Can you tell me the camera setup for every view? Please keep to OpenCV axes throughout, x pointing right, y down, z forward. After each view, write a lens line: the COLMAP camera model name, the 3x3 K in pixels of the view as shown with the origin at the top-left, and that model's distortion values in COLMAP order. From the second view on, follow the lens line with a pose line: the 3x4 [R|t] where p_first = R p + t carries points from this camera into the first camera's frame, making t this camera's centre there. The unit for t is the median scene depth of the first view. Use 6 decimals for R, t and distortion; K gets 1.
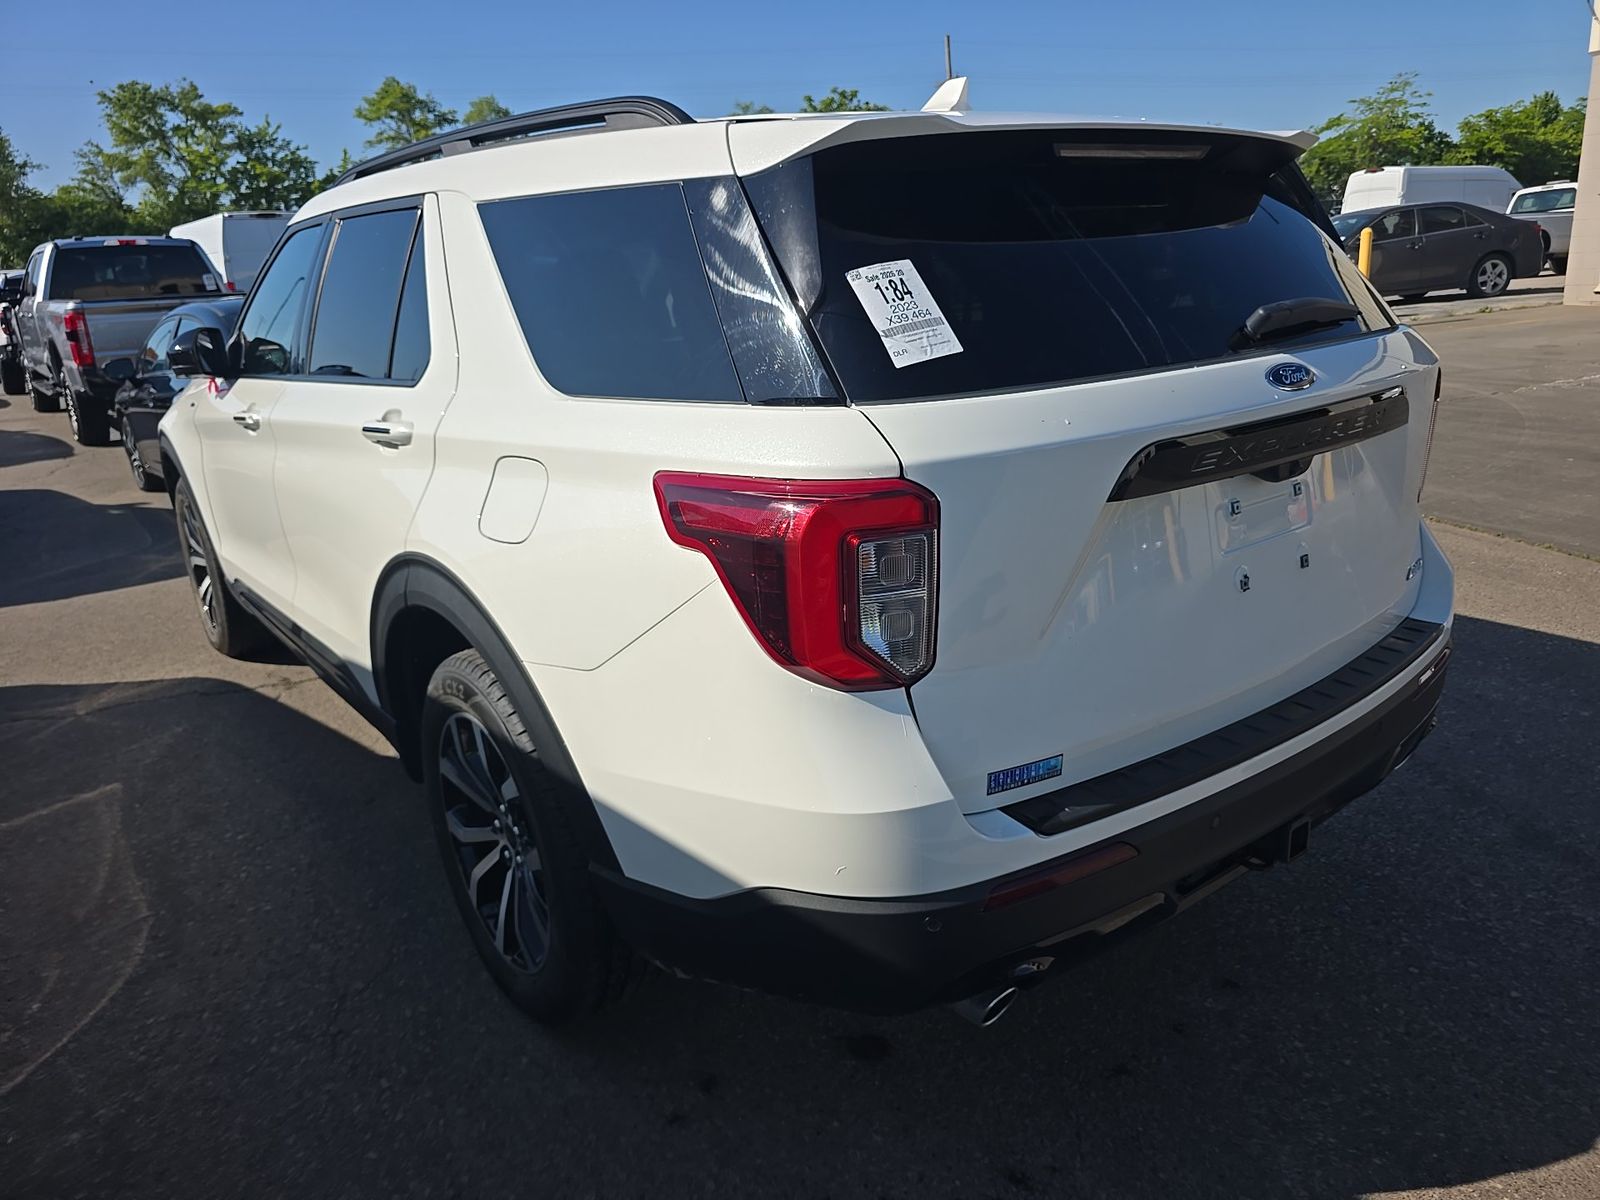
lens RADIAL K [[1071.8, 0, 814.9], [0, 1071.8, 607.2], [0, 0, 1]] dist [0.035774, -0.015462]
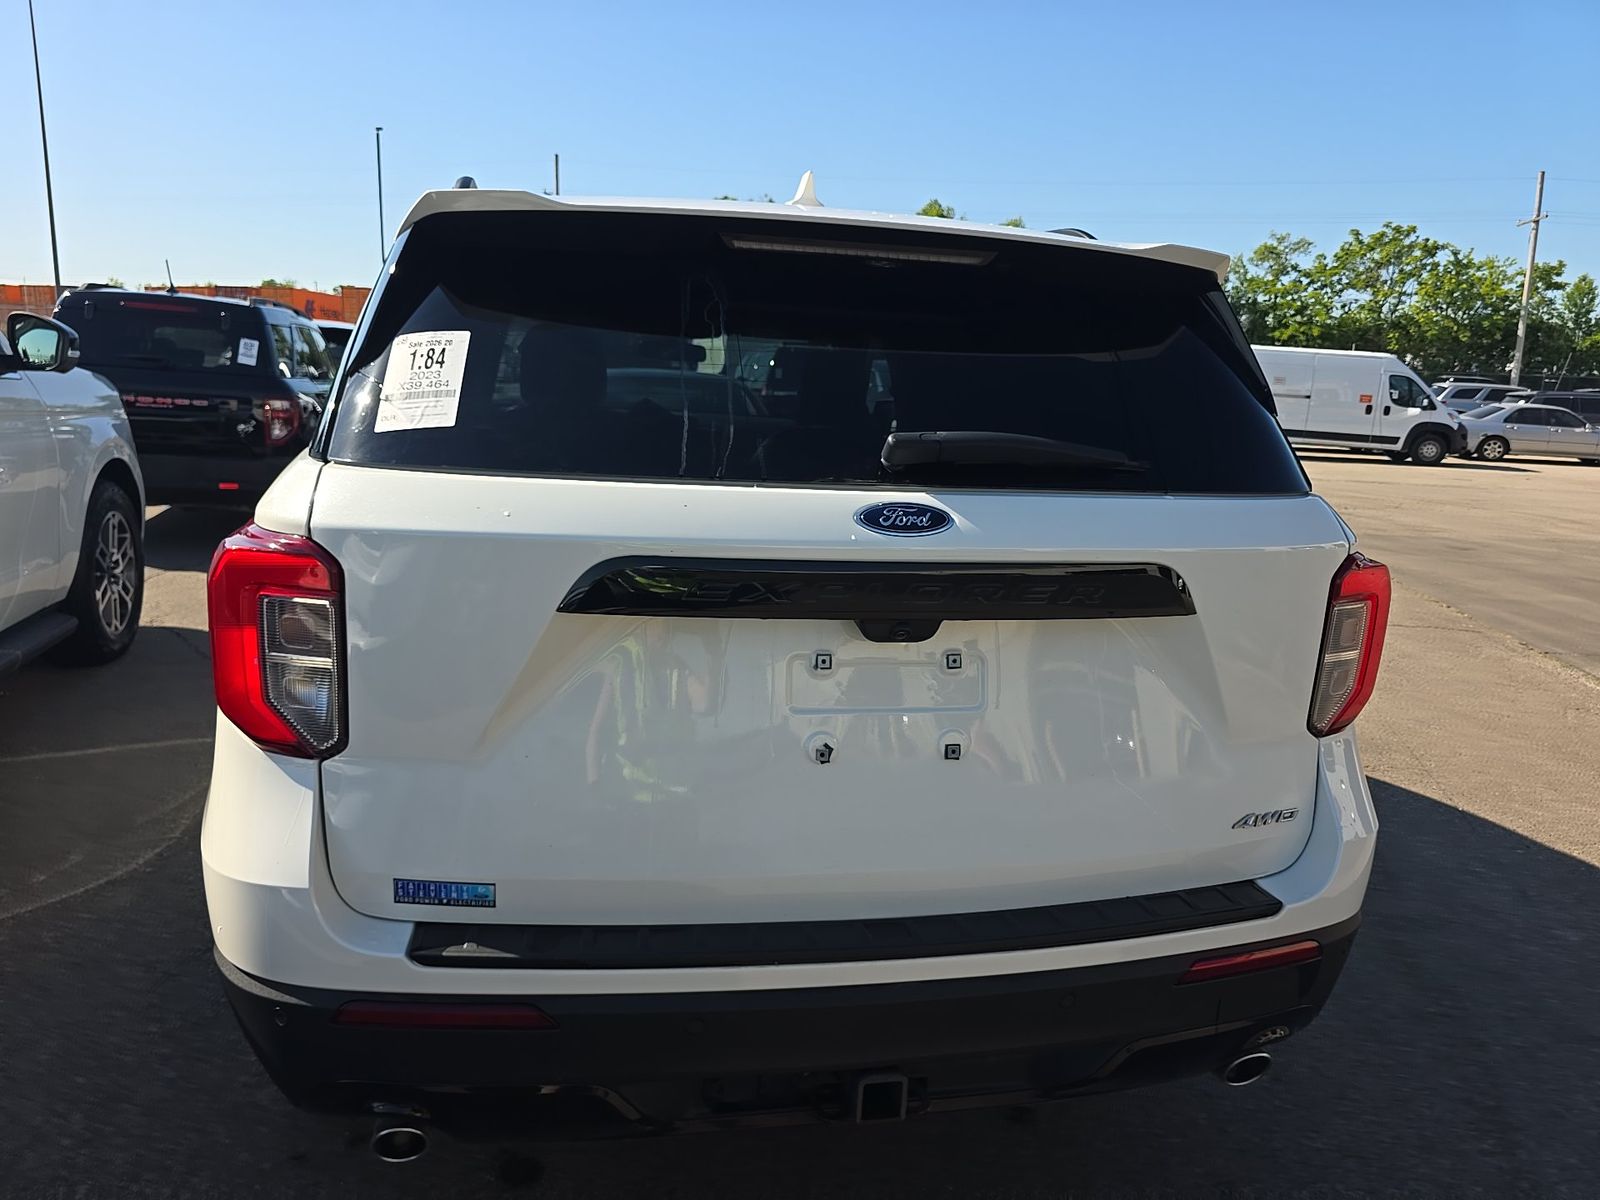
lens RADIAL K [[1071.8, 0, 804.1], [0, 1071.8, 607.7], [0, 0, 1]] dist [0.035774, -0.015462]
pose [[0.896957, 0.184167, -0.401934, 0.784378], [-0.222435, 0.973651, -0.050257, -0.098211], [0.382088, 0.134483, 0.914288, 0.258840]]
